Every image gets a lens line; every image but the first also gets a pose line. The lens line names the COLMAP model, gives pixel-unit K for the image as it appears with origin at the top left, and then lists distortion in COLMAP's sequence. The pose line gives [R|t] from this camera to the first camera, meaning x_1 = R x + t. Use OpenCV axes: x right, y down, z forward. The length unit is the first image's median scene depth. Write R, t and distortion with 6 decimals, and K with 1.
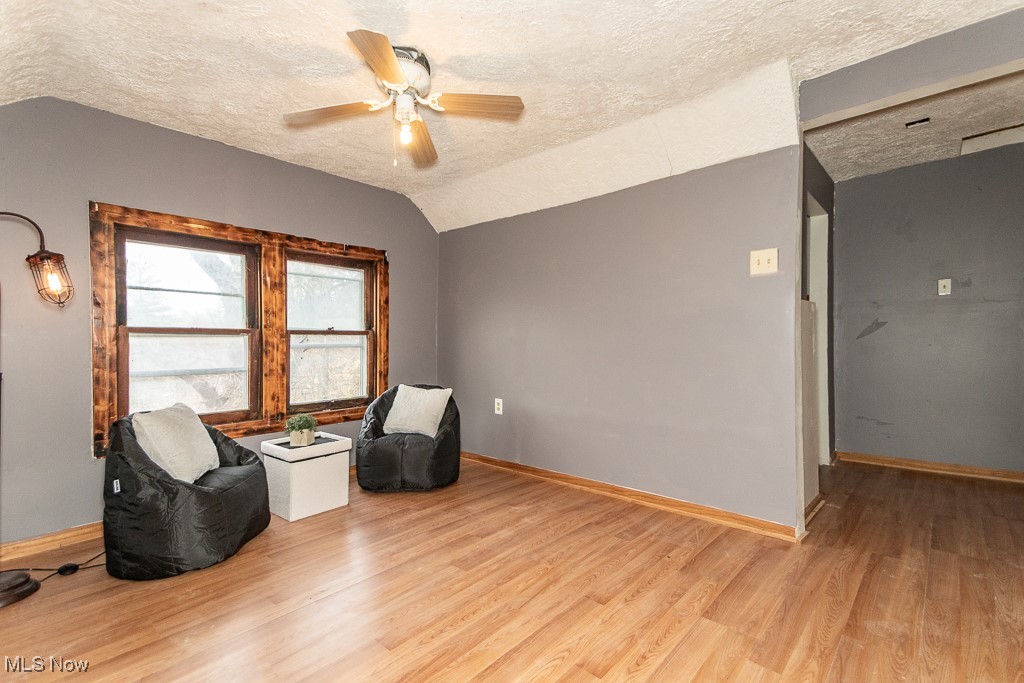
lens RADIAL K [[479.8, 0, 506.8], [0, 479.8, 343.7], [0, 0, 1]] dist [0.028295, -0.004474]
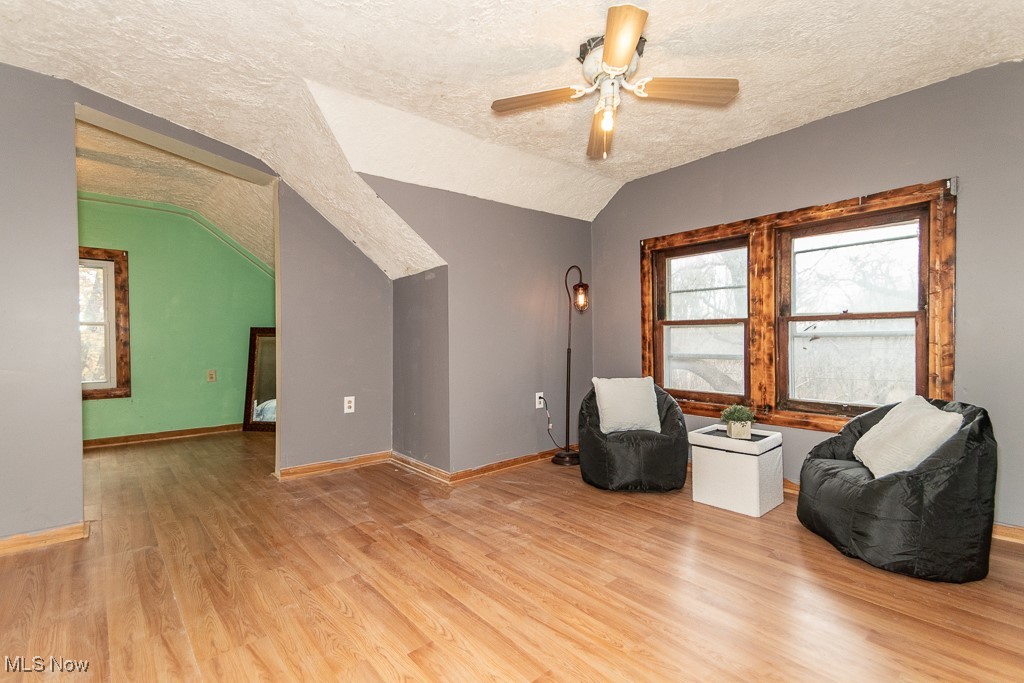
lens RADIAL K [[479.8, 0, 508.4], [0, 479.8, 344.8], [0, 0, 1]] dist [0.028295, -0.004474]
pose [[-0.163052, 0.019076, -0.986433, 0.558830], [0.008544, 0.999803, 0.017923, 0.003657], [0.986581, -0.005505, -0.163183, 0.660532]]
